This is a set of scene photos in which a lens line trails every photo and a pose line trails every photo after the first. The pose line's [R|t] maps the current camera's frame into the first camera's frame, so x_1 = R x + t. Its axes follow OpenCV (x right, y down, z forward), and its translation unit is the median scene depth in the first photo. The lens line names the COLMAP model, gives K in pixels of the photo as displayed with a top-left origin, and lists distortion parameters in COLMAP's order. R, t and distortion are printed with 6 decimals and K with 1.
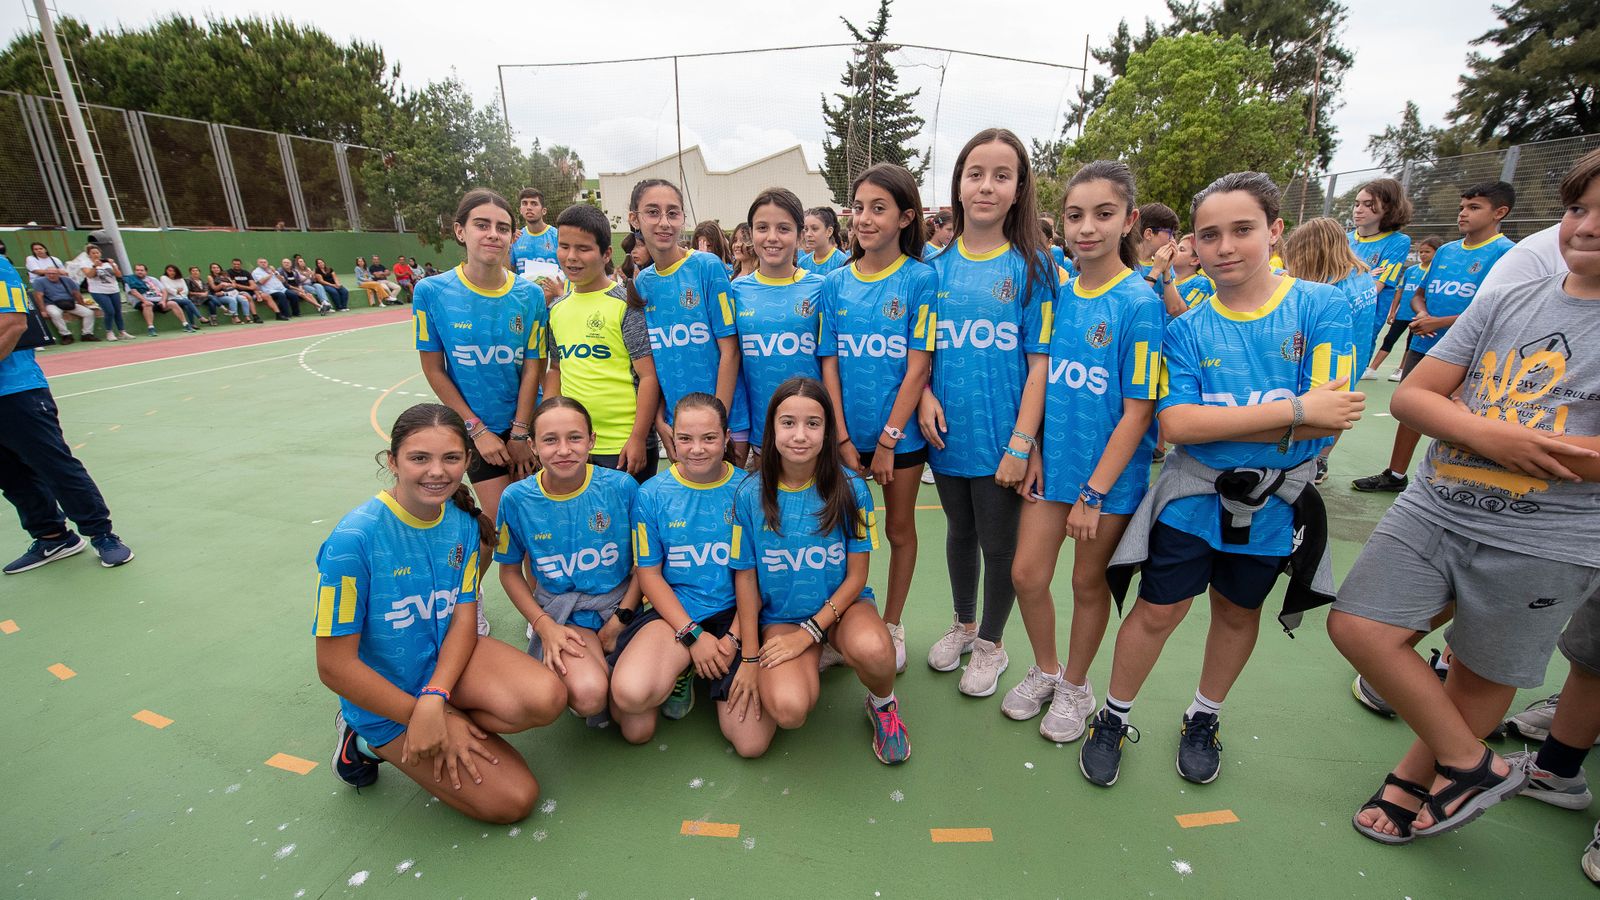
lens RADIAL K [[642.0, 0, 804.1], [0, 642.0, 445.9], [0, 0, 1]] dist [-0.014575, -0.001417]
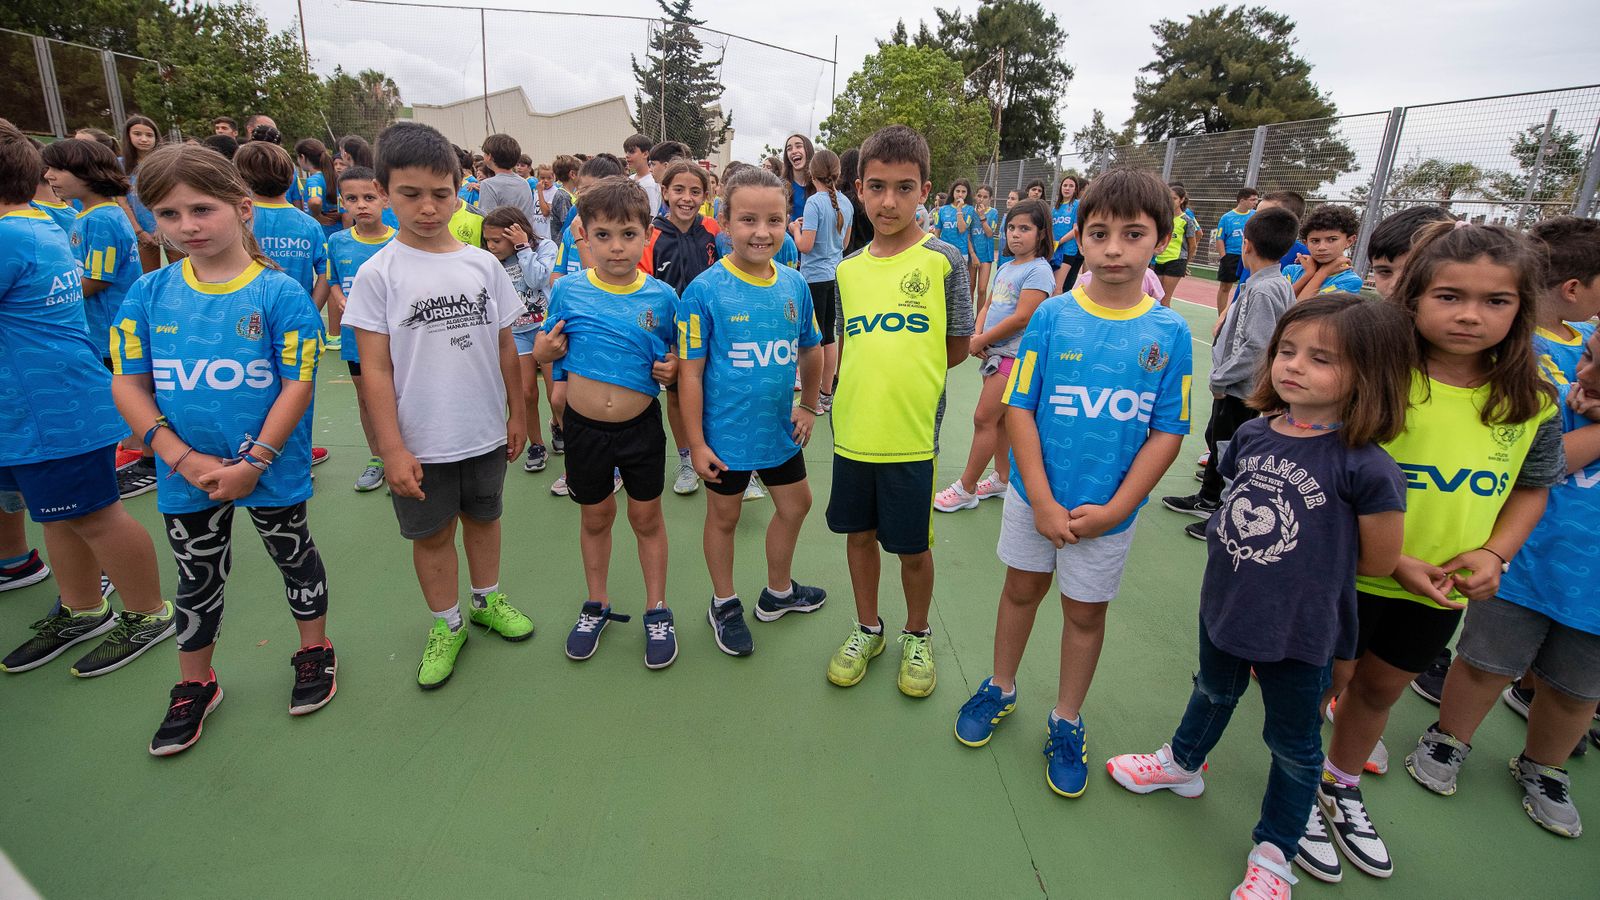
lens RADIAL K [[642.0, 0, 802.0], [0, 642.0, 360.1], [0, 0, 1]] dist [-0.014575, -0.001417]
pose [[0.973093, 0.007847, 0.230277, 0.062836], [0.004739, 0.998527, -0.054050, 0.038842], [-0.230362, 0.053687, 0.971623, -0.113623]]
